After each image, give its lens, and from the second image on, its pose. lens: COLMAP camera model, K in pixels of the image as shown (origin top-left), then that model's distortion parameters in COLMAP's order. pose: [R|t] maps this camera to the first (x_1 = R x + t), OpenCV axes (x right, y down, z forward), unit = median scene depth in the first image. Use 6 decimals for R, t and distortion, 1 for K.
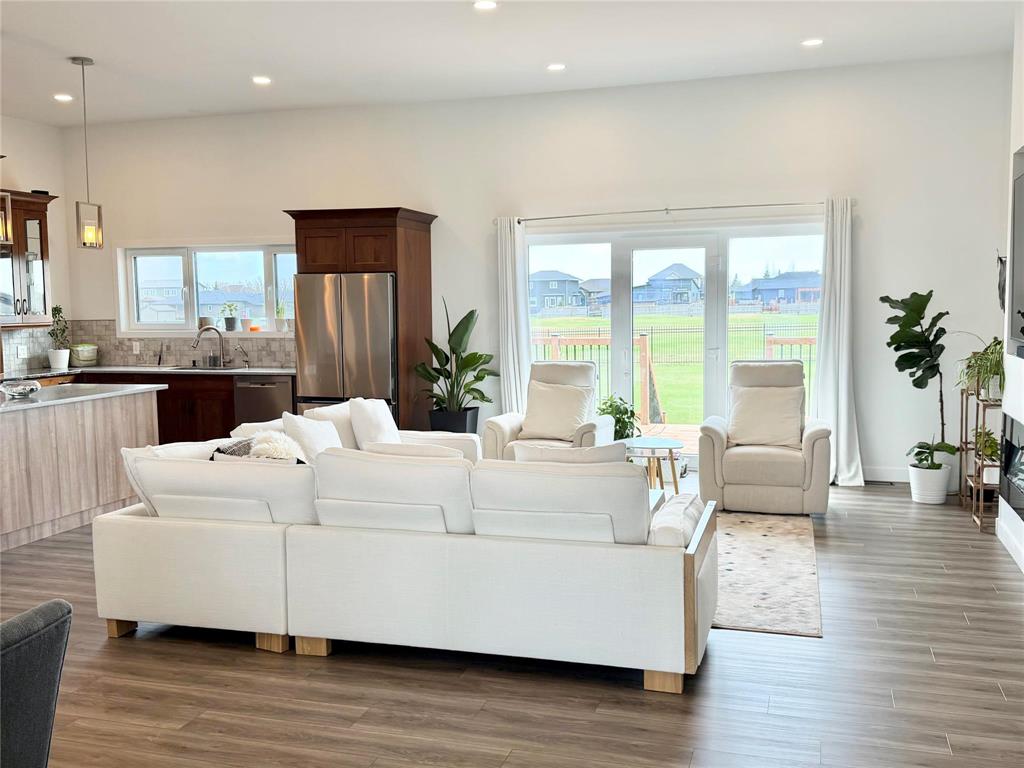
lens RADIAL K [[981.9, 0, 515.1], [0, 981.9, 378.5], [0, 0, 1]] dist [0.049714, 0.000000]
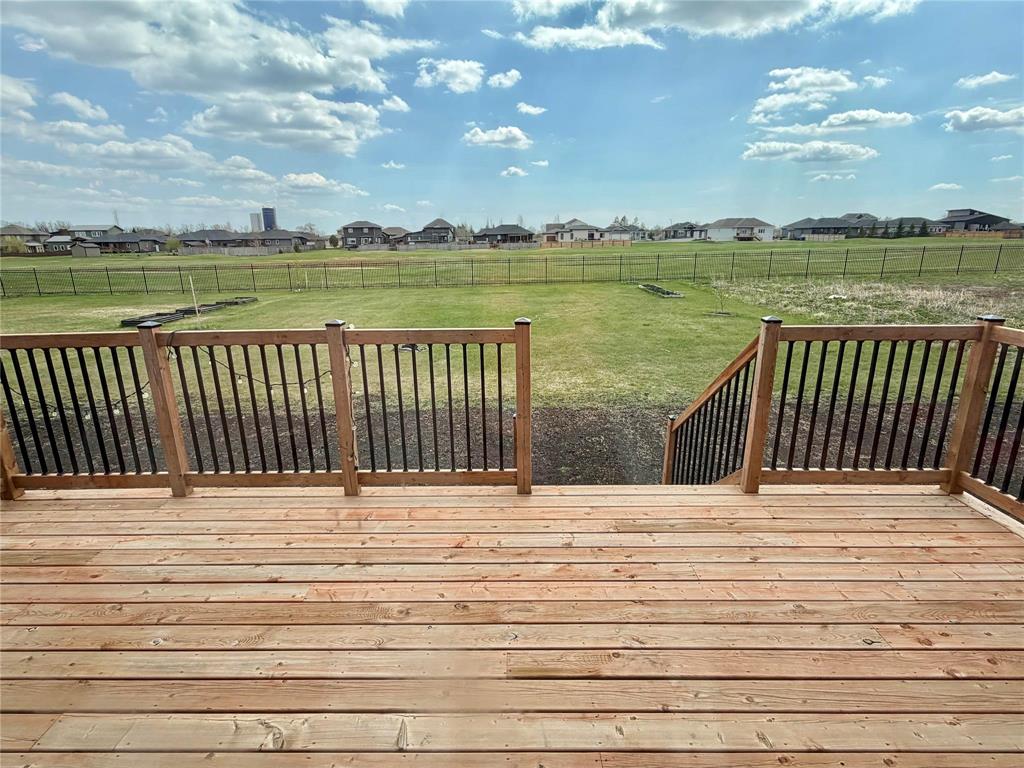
lens RADIAL K [[527.9, 0, 514.4], [0, 527.9, 376.6], [0, 0, 1]] dist [-0.009006, 0.007335]
pose [[0.954383, -0.070121, 0.290234, 0.049043], [0.019052, 0.984353, 0.175174, -0.079096], [-0.297977, -0.161654, 0.940786, 0.920866]]
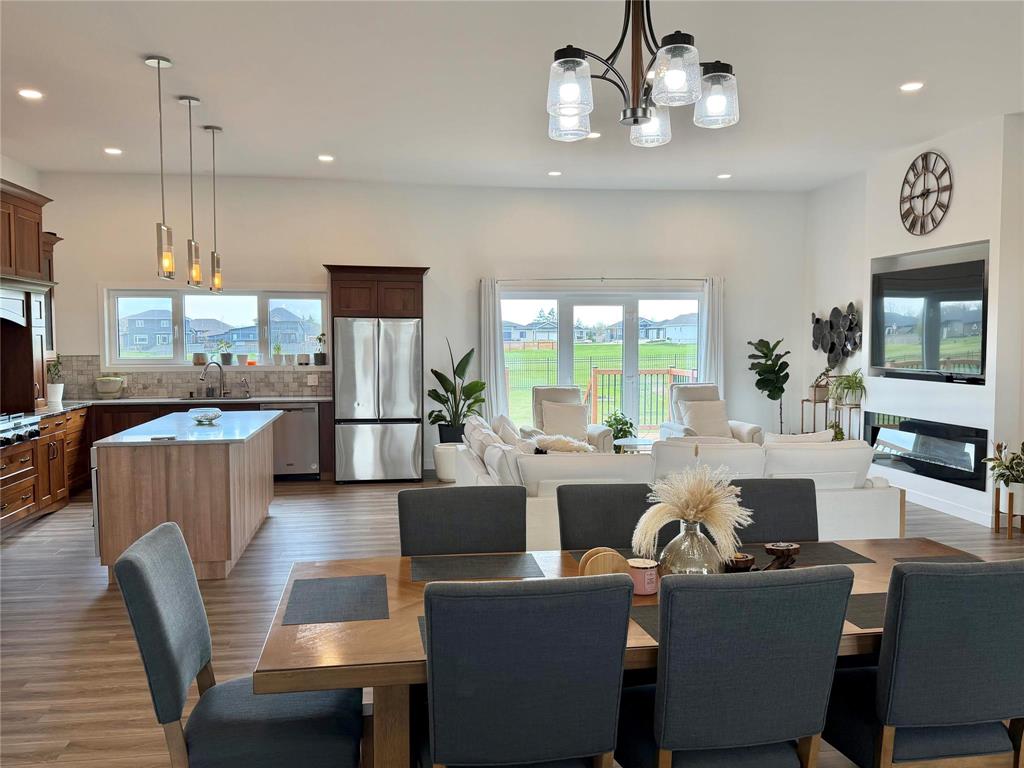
lens RADIAL K [[836.3, 0, 519.8], [0, 836.3, 384.9], [0, 0, 1]] dist [0.071969, -0.100362]
pose [[0.895652, -0.013051, 0.444564, -0.437095], [0.025030, 0.999464, -0.021087, 0.003333], [-0.444050, 0.030015, 0.895499, -0.016181]]
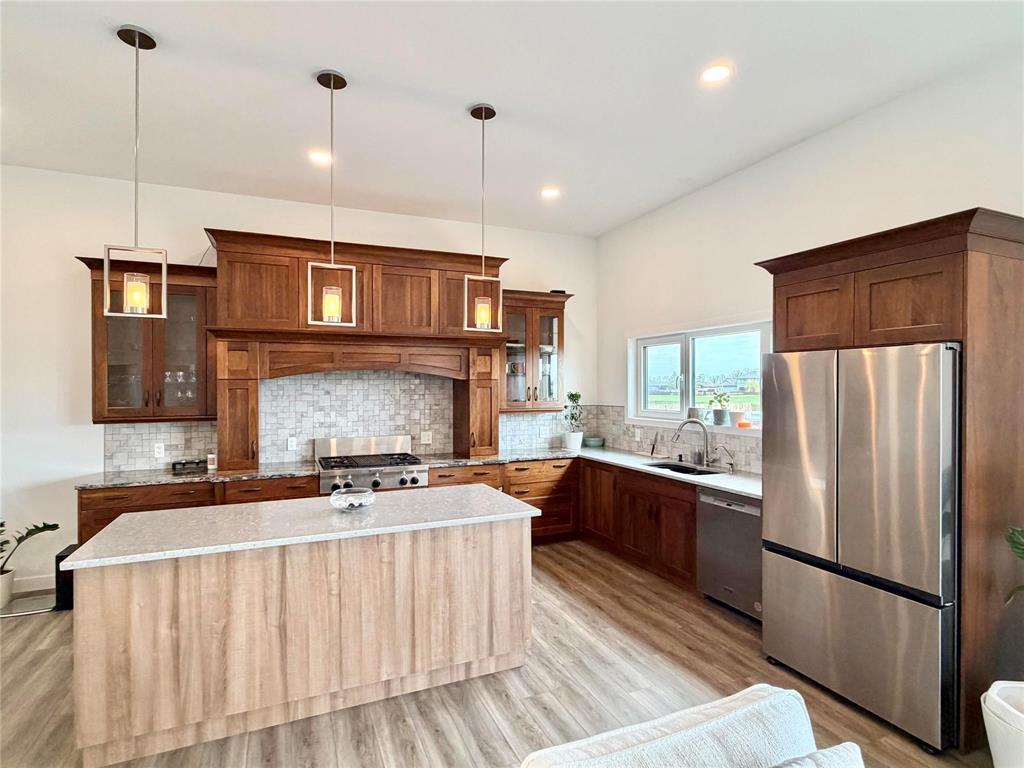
lens RADIAL K [[527.9, 0, 512.2], [0, 527.9, 391.9], [0, 0, 1]] dist [-0.009006, 0.007335]
pose [[0.652078, 0.017862, -0.757942, -0.060261], [-0.063402, 0.997505, -0.031039, -0.053801], [0.755496, 0.068295, 0.651584, 0.586845]]
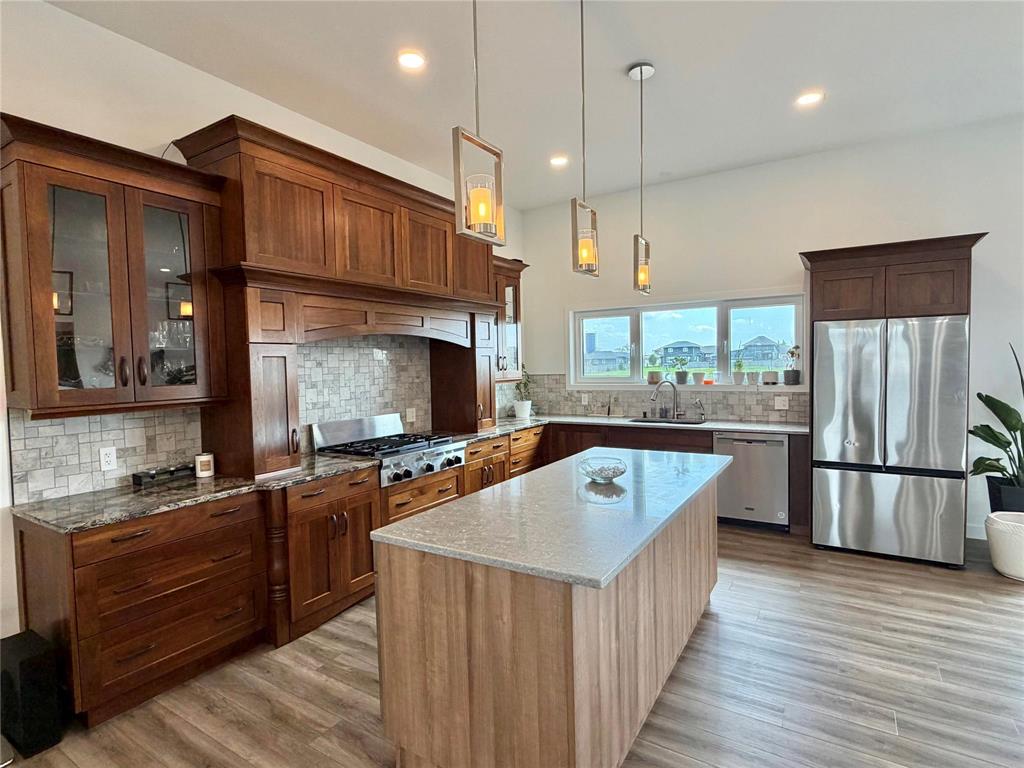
lens RADIAL K [[527.9, 0, 509.2], [0, 527.9, 389.3], [0, 0, 1]] dist [-0.009006, 0.007335]
pose [[0.965576, 0.002185, -0.260110, -0.334239], [-0.008590, 0.999687, -0.023489, -0.029550], [0.259978, 0.024914, 0.965293, 0.433150]]
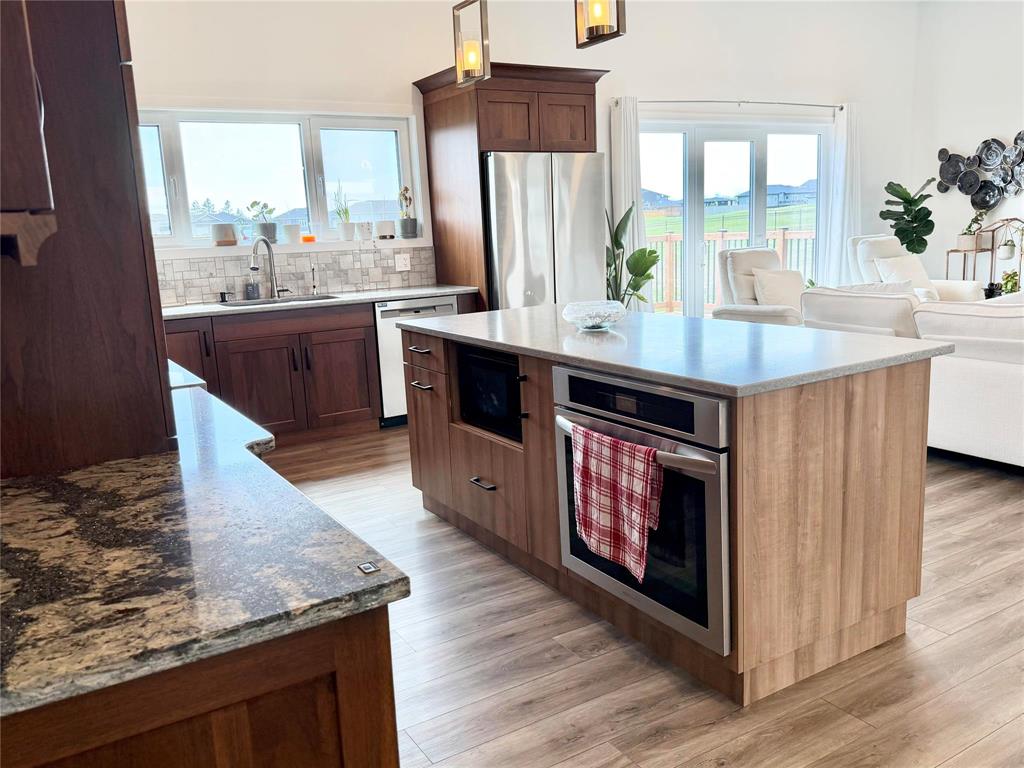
lens RADIAL K [[836.3, 0, 511.9], [0, 836.3, 395.3], [0, 0, 1]] dist [0.071969, -0.100362]
pose [[0.653810, -0.169866, 0.737345, -0.649282], [0.096160, 0.985227, 0.141706, -0.012856], [-0.750524, -0.021746, 0.660486, 0.519775]]
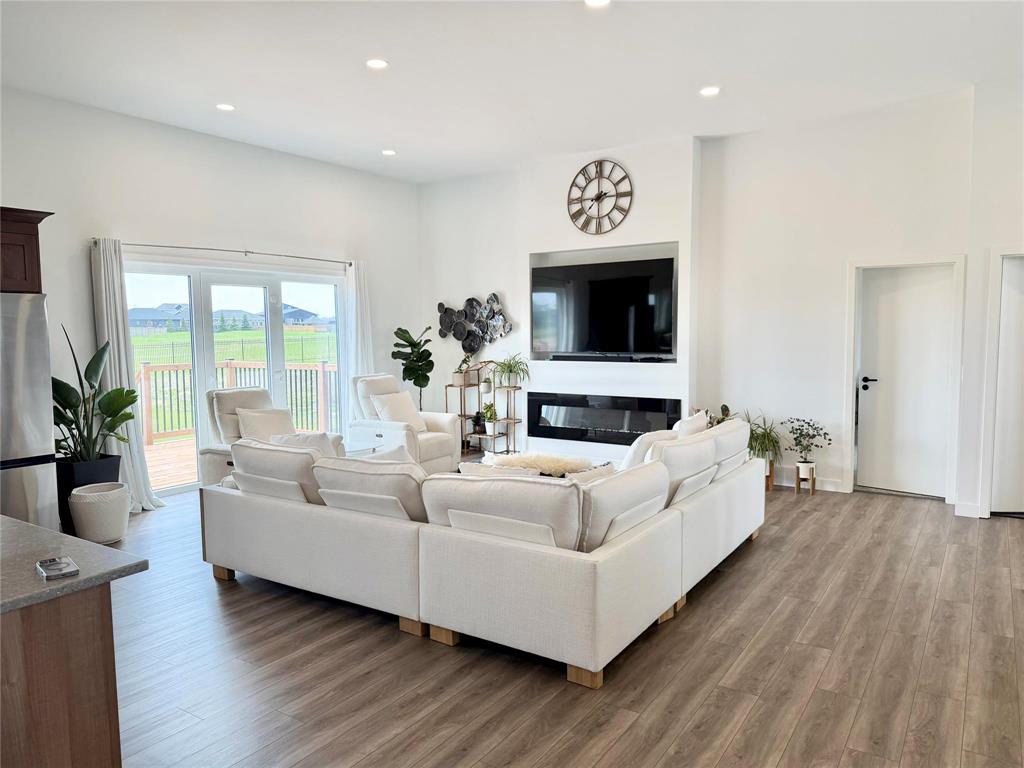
lens RADIAL K [[716.3, 0, 511.8], [0, 716.3, 388.6], [0, 0, 1]] dist [0.054532, -0.056251]
pose [[0.273958, -0.070521, 0.959153, -0.519539], [0.080352, 0.995499, 0.050243, -0.027704], [-0.958379, 0.063306, 0.278392, 0.430881]]
